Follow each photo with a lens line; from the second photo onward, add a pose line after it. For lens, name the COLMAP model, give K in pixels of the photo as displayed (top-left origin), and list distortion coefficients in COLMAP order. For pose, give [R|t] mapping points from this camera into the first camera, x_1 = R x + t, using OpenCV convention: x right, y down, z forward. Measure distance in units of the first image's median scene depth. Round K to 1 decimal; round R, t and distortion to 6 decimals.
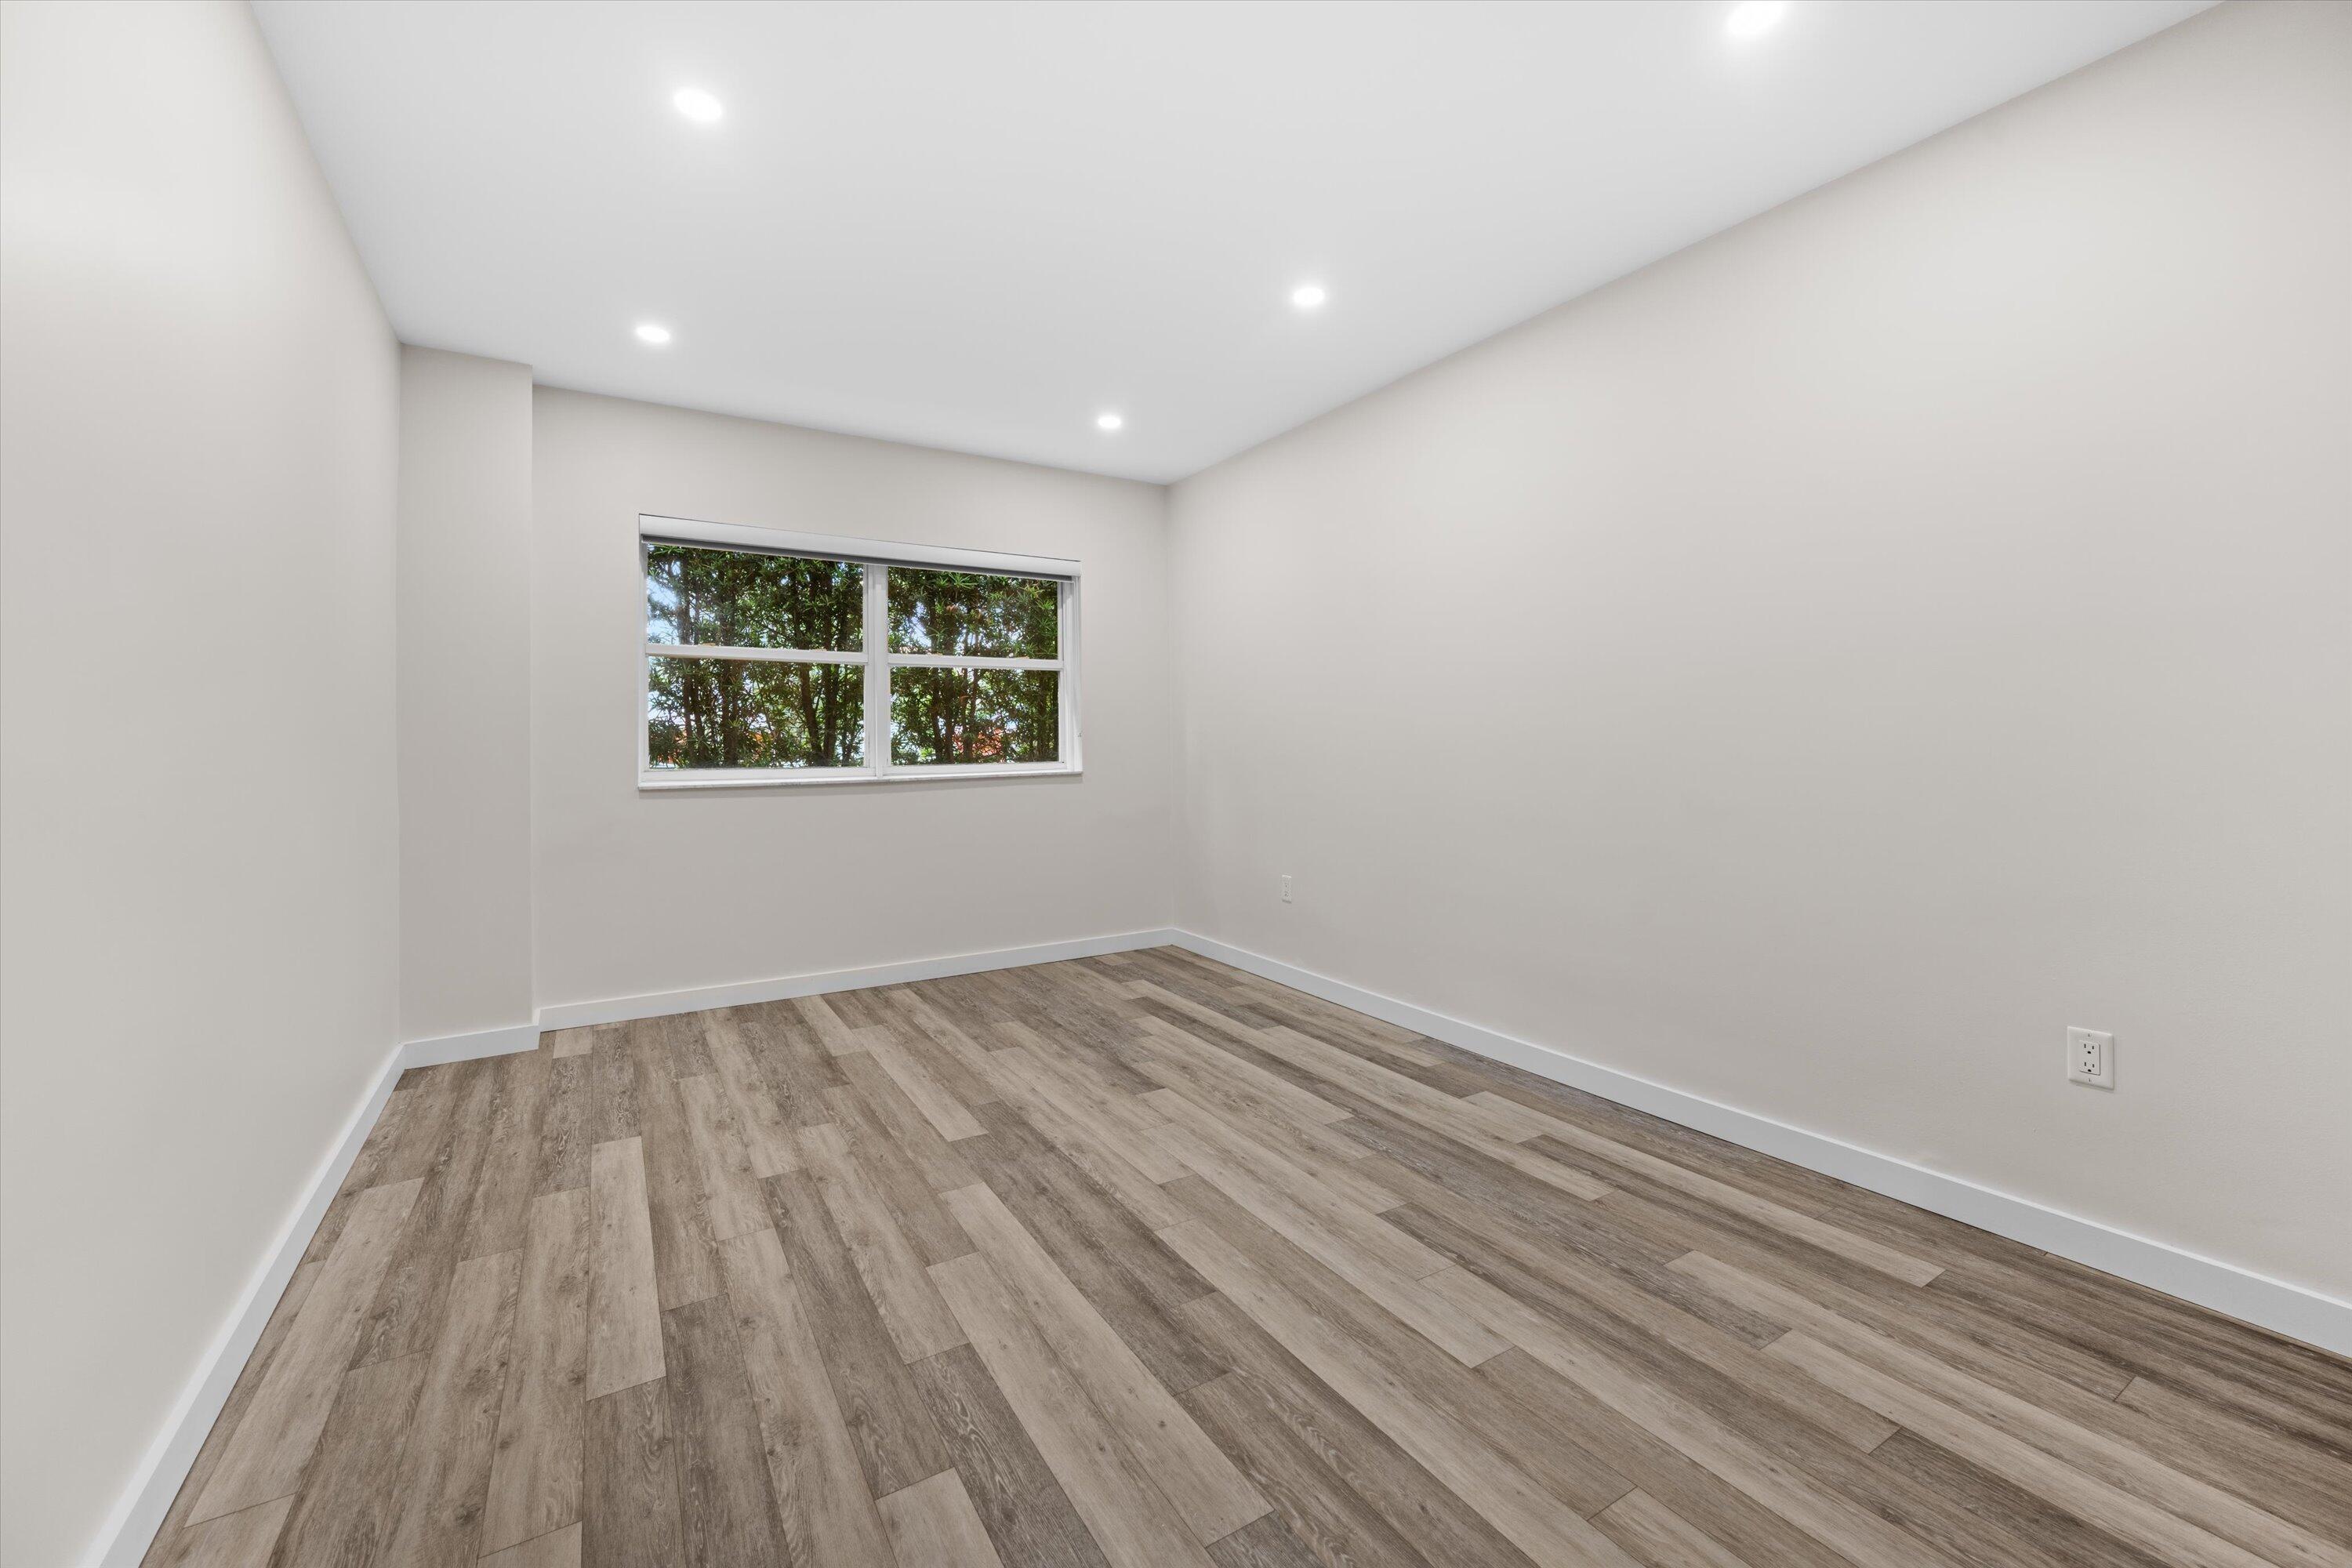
lens RADIAL K [[925.3, 0, 1183.4], [0, 925.3, 786.8], [0, 0, 1]] dist [0.000560, 0.000159]
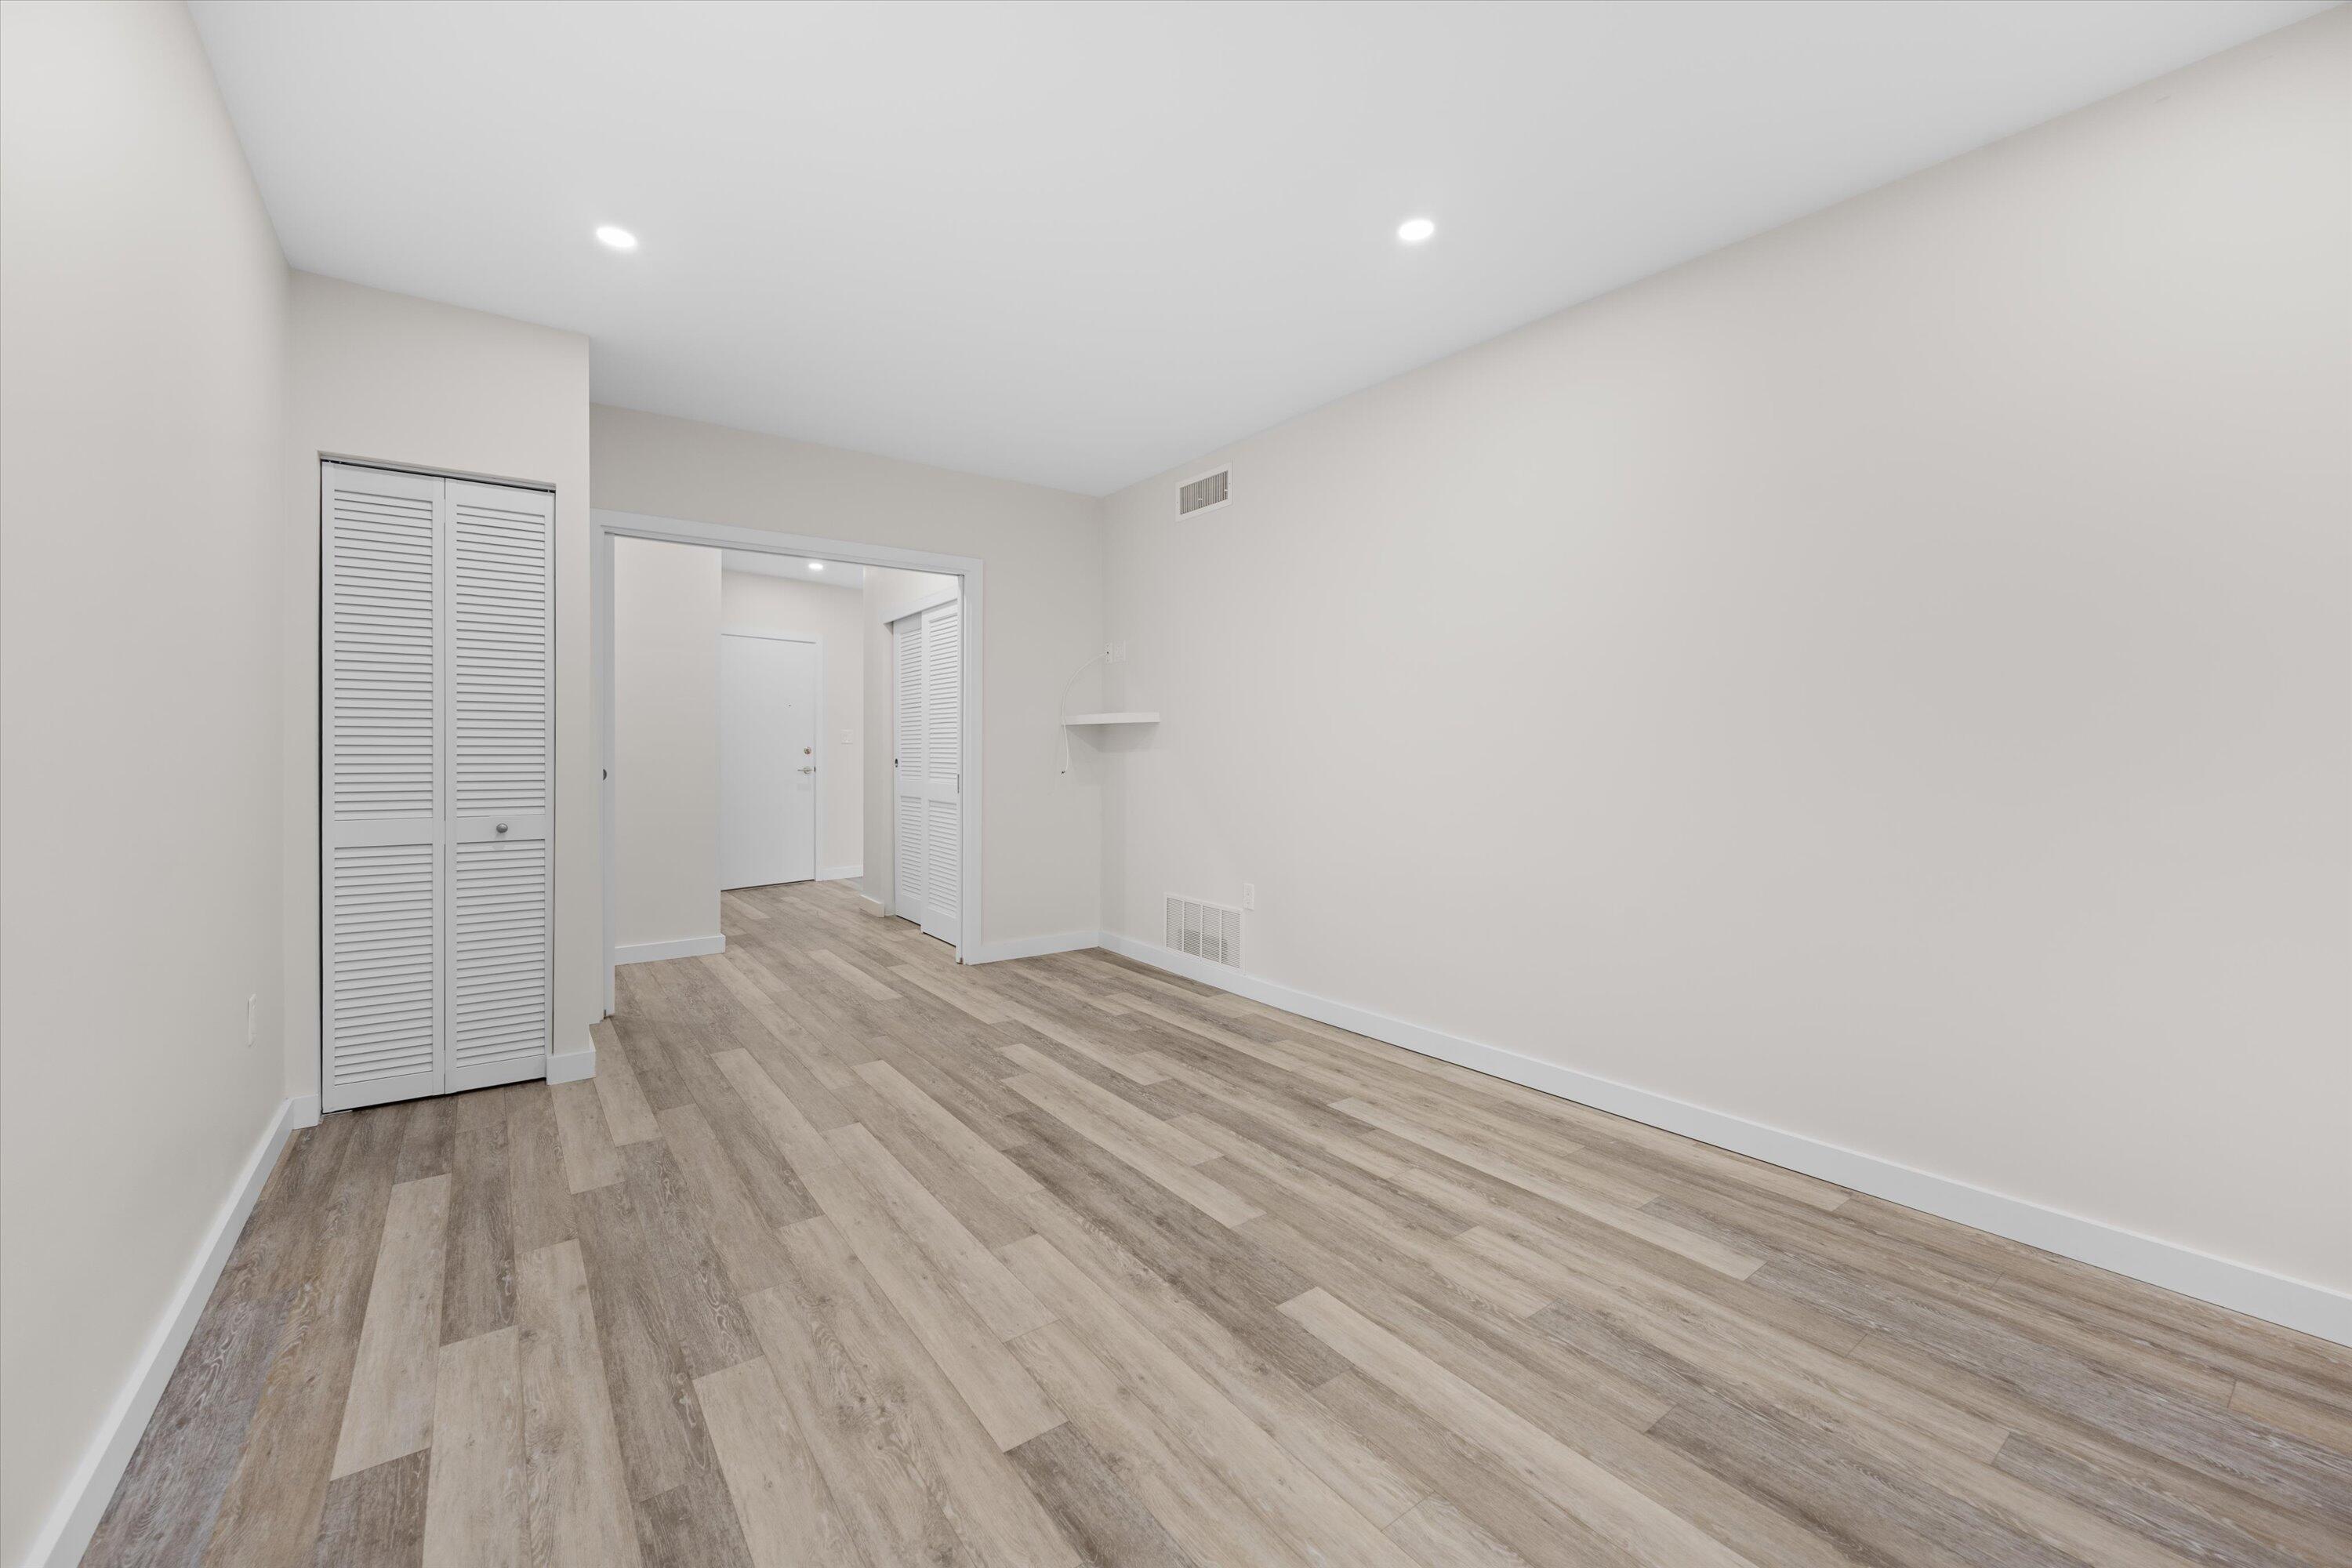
lens RADIAL K [[942.0, 0, 1180.1], [0, 942.0, 768.3], [0, 0, 1]] dist [0.000830, 0.000573]
pose [[-0.996554, 0.007786, -0.082575, -0.098578], [0.002423, 0.997892, 0.064854, -0.092463], [0.082906, 0.064430, -0.994472, 1.991162]]
